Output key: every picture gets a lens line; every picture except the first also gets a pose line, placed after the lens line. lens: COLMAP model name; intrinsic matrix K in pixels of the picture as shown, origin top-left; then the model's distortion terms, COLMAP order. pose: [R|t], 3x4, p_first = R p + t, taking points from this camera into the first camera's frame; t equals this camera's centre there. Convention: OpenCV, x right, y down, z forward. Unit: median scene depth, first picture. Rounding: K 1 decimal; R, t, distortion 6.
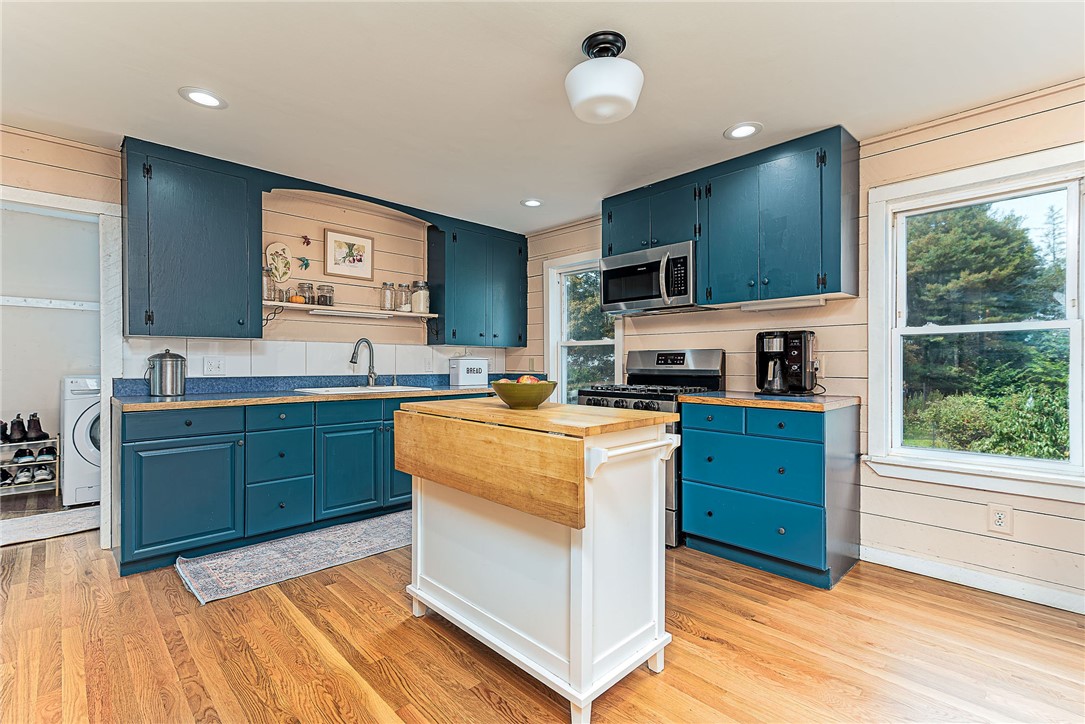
lens RADIAL K [[496.1, 0, 546.3], [0, 496.1, 360.4], [0, 0, 1]] dist [0.019209, -0.002489]
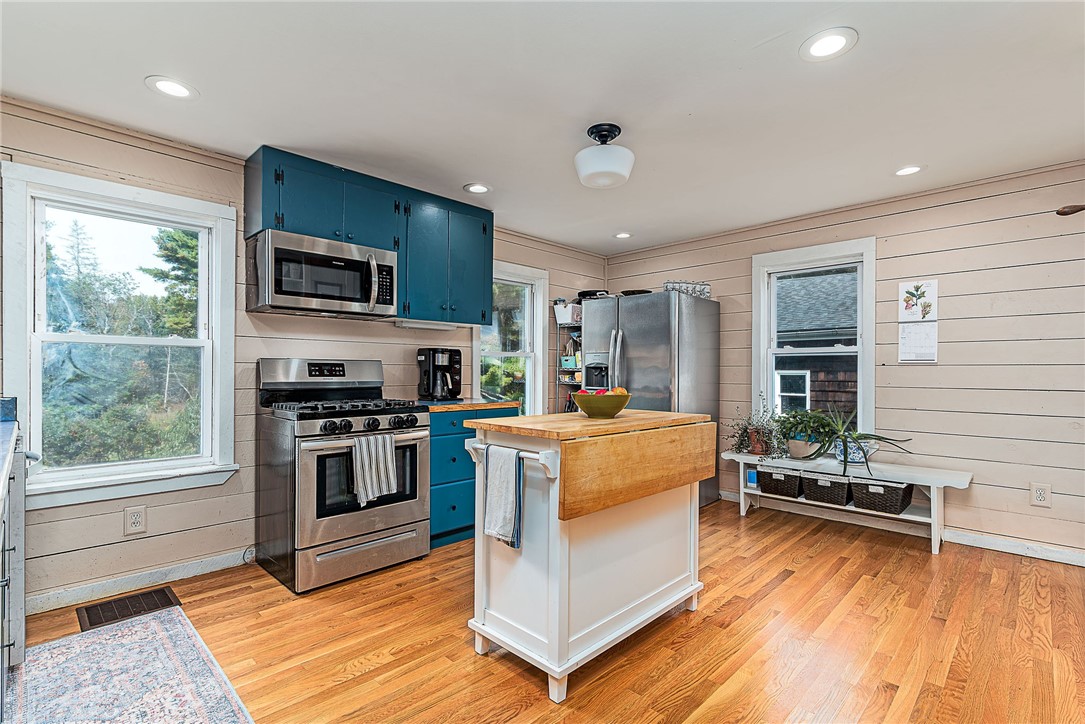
lens RADIAL K [[496.1, 0, 545.9], [0, 496.1, 376.7], [0, 0, 1]] dist [0.019209, -0.002489]
pose [[-0.017823, -0.009625, 0.999795, -0.702778], [-0.005763, 0.999938, 0.009524, -0.001854], [-0.999825, -0.005593, -0.017878, 0.706258]]
